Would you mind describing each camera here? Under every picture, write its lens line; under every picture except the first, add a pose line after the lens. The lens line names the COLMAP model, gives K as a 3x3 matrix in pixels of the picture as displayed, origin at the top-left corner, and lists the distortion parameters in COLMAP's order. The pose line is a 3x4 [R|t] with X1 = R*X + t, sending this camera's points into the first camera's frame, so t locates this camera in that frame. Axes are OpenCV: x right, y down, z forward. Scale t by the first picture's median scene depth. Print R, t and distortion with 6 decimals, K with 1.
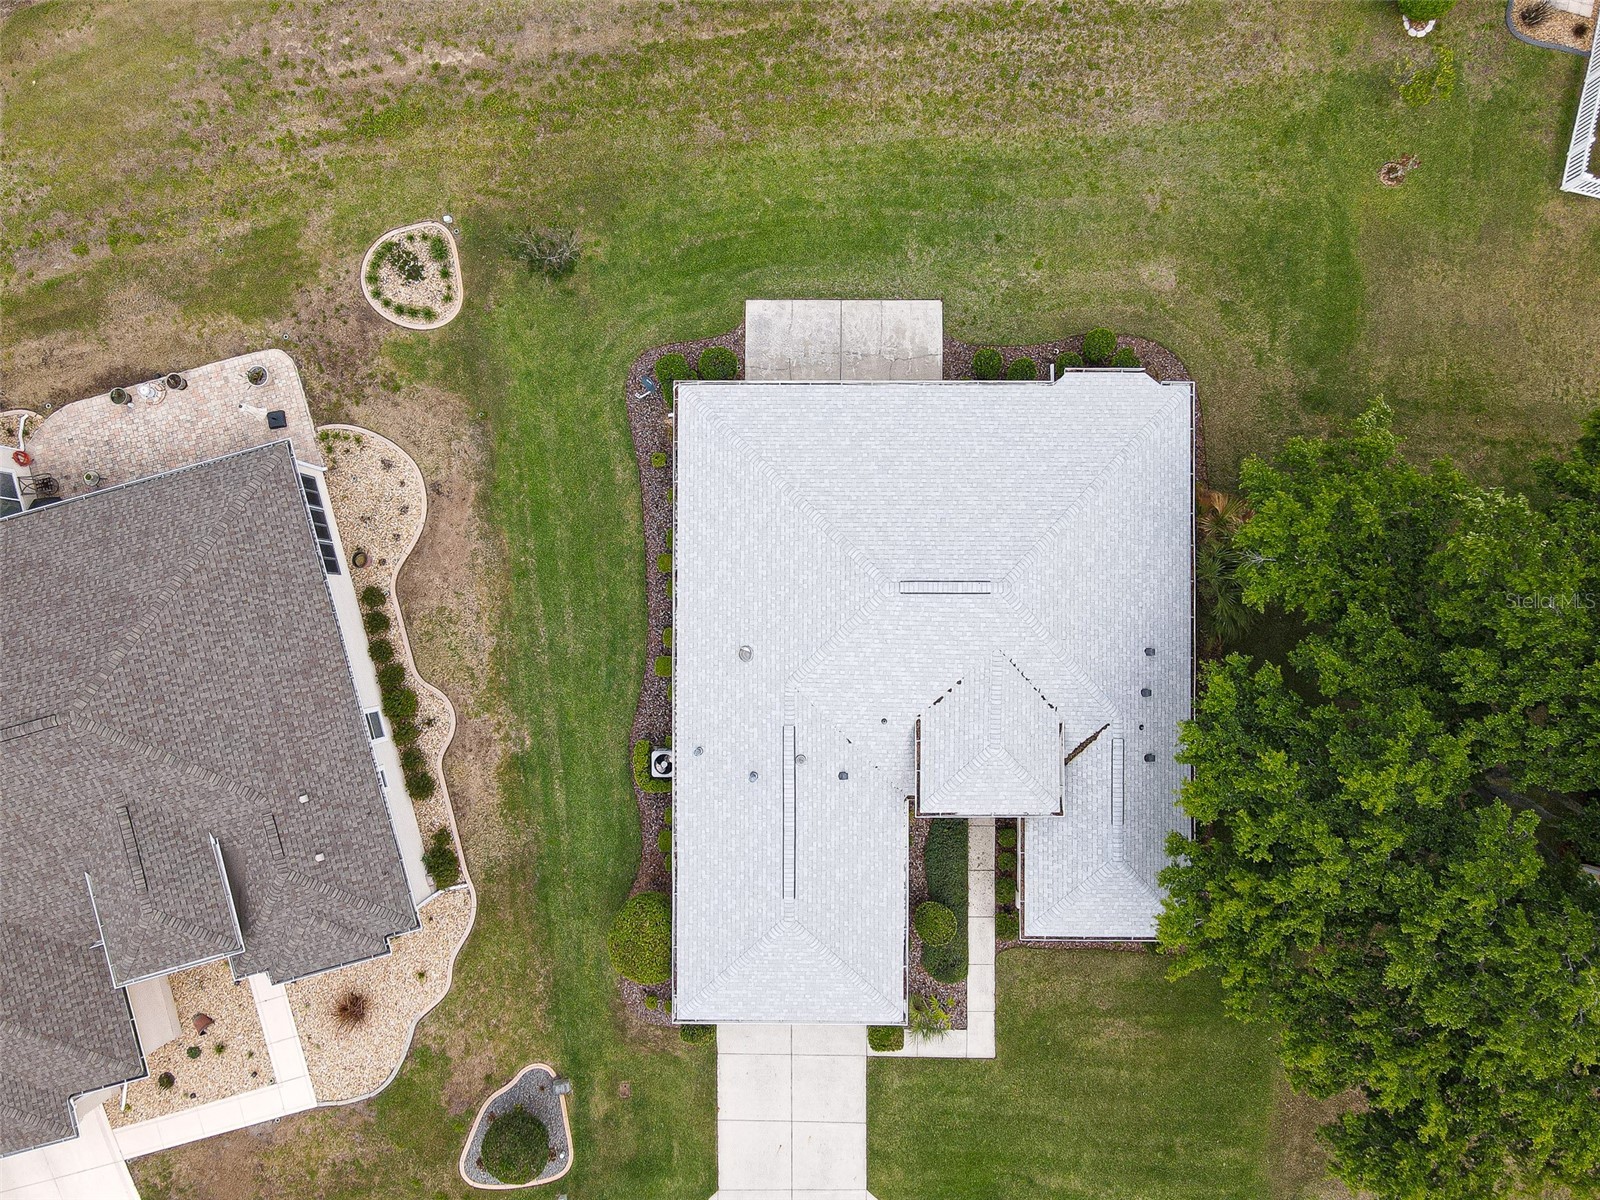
lens RADIAL K [[1188.8, 0, 803.4], [0, 1188.8, 600.0], [0, 0, 1]] dist [0.003336, 0.017886]
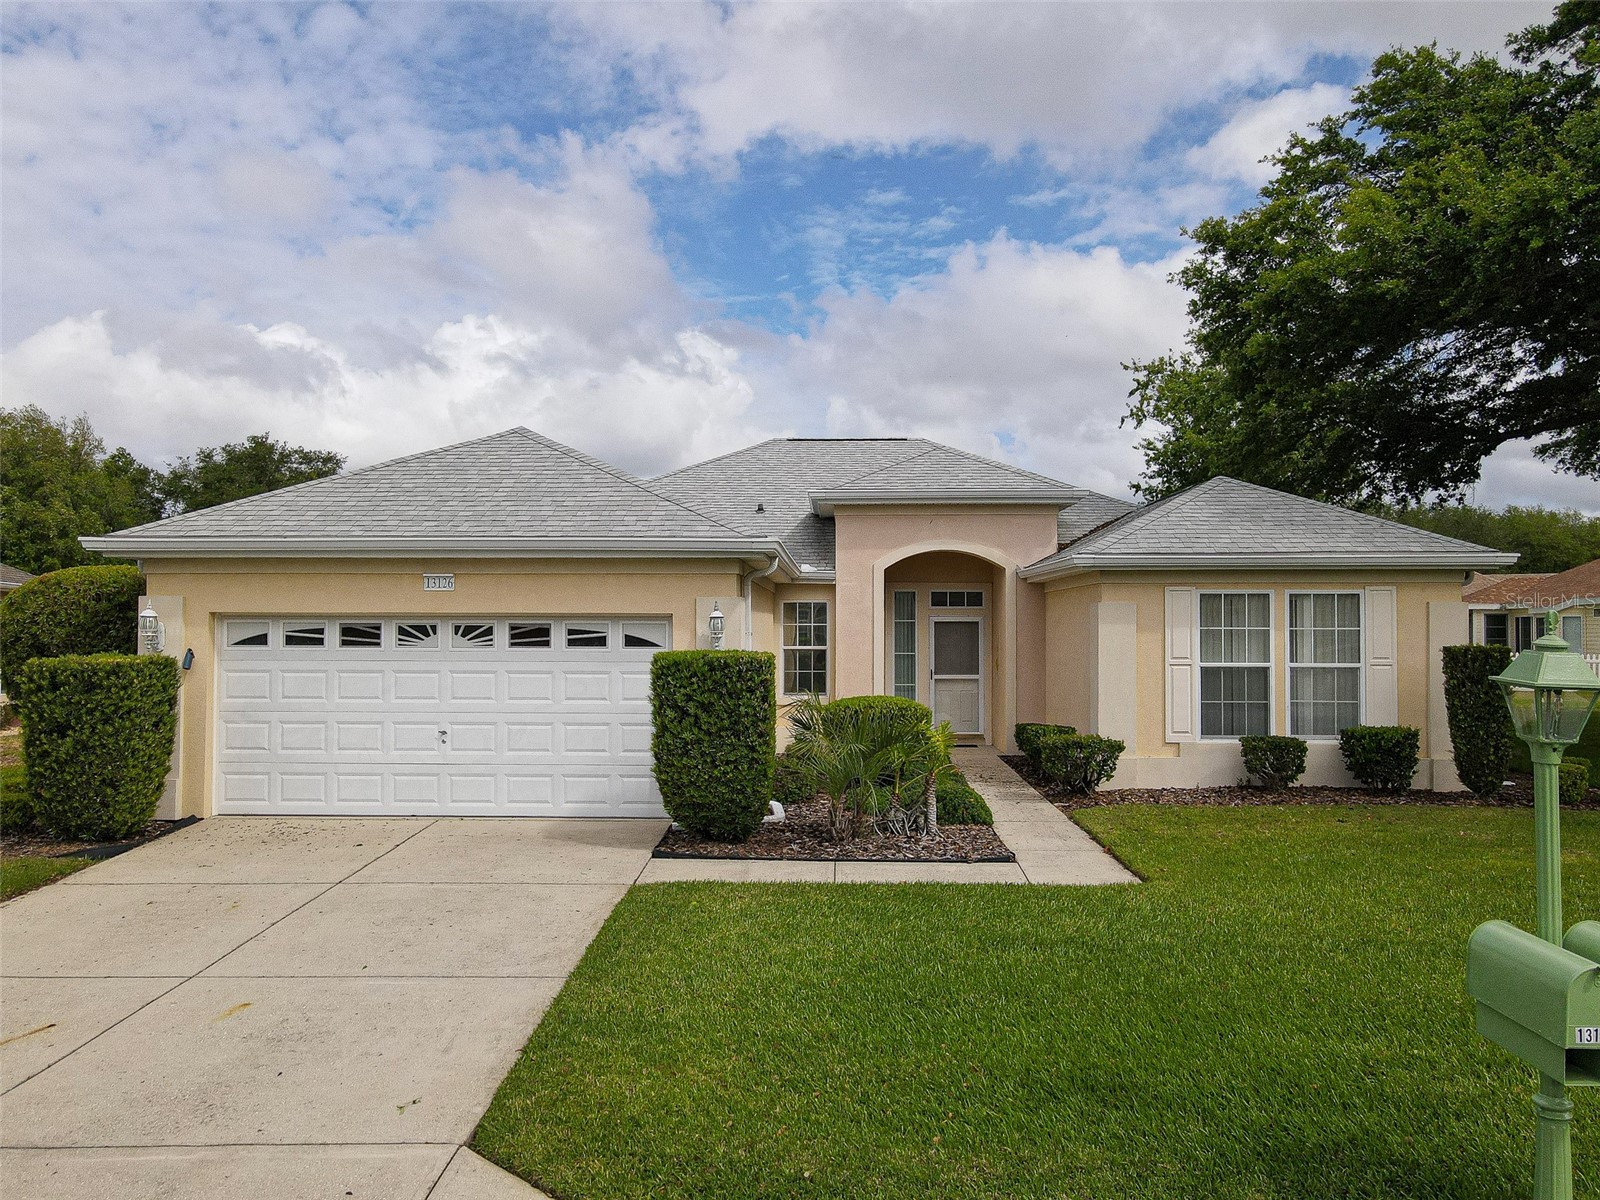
lens RADIAL K [[1188.8, 0, 801.5], [0, 1188.8, 599.1], [0, 0, 1]] dist [0.003336, 0.017886]
pose [[0.999529, 0.004358, -0.030375, 0.096850], [-0.030319, -0.012293, -0.999465, 0.637818], [-0.004729, 0.999915, -0.012155, 0.946865]]
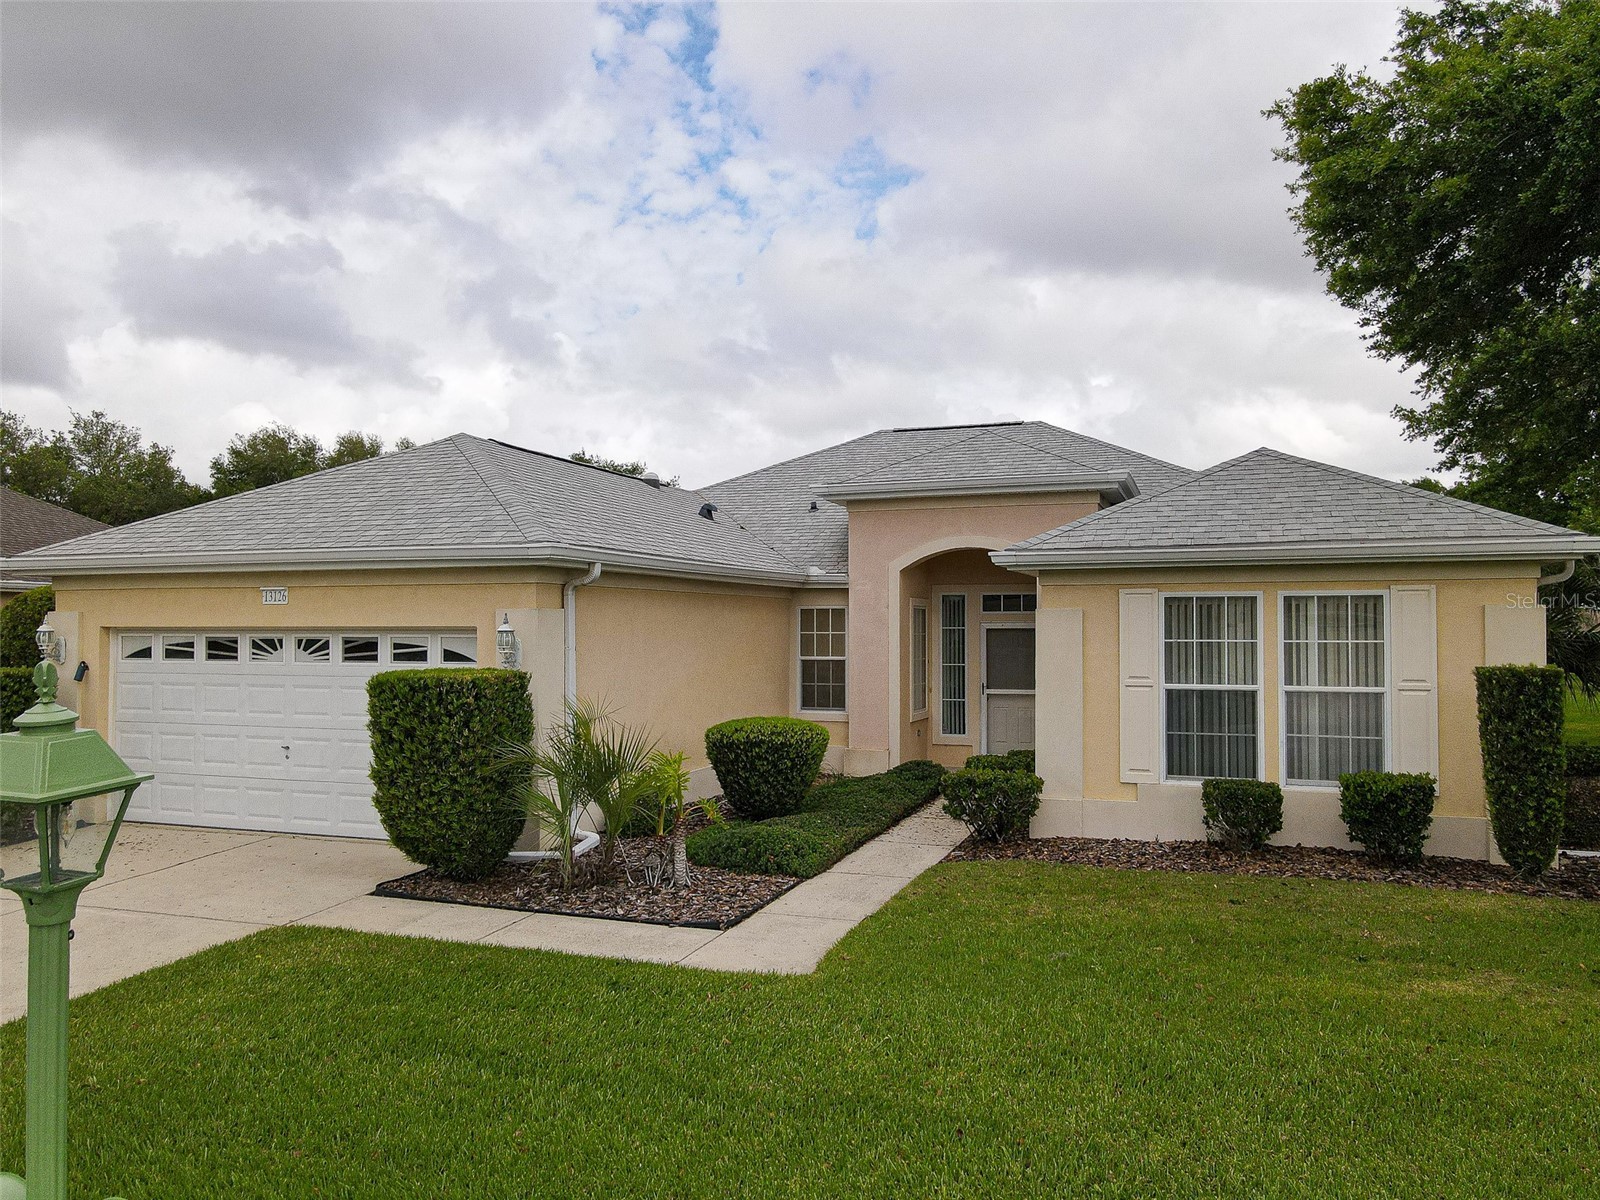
lens RADIAL K [[1188.8, 0, 797.7], [0, 1188.8, 596.9], [0, 0, 1]] dist [0.003336, 0.017886]
pose [[0.940046, -0.006117, -0.340993, 0.227815], [-0.341043, -0.011842, -0.939973, 0.570857], [0.001712, 0.999911, -0.013218, 0.943679]]
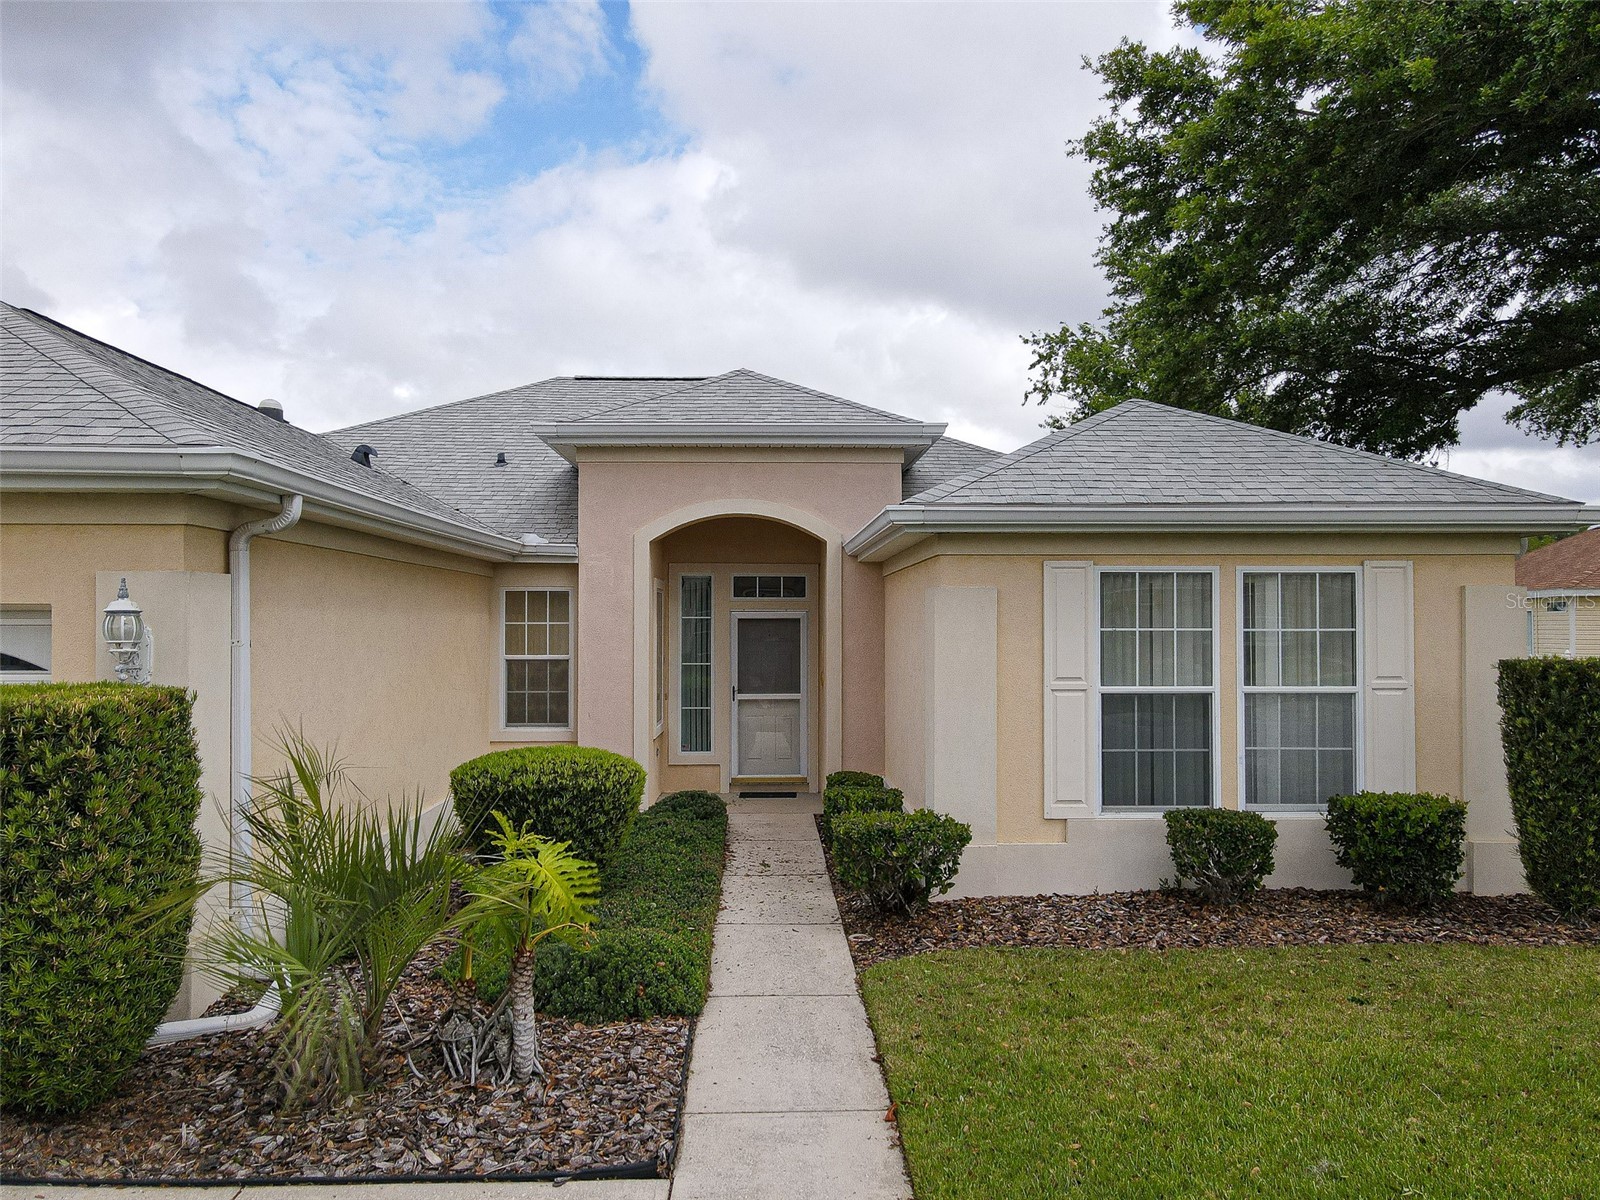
lens RADIAL K [[1188.8, 0, 803.7], [0, 1188.8, 595.6], [0, 0, 1]] dist [0.003336, 0.017886]
pose [[0.999441, 0.004143, 0.033175, 0.147337], [0.033223, -0.012080, -0.999375, 0.483009], [-0.003739, 0.999918, -0.012211, 0.947410]]
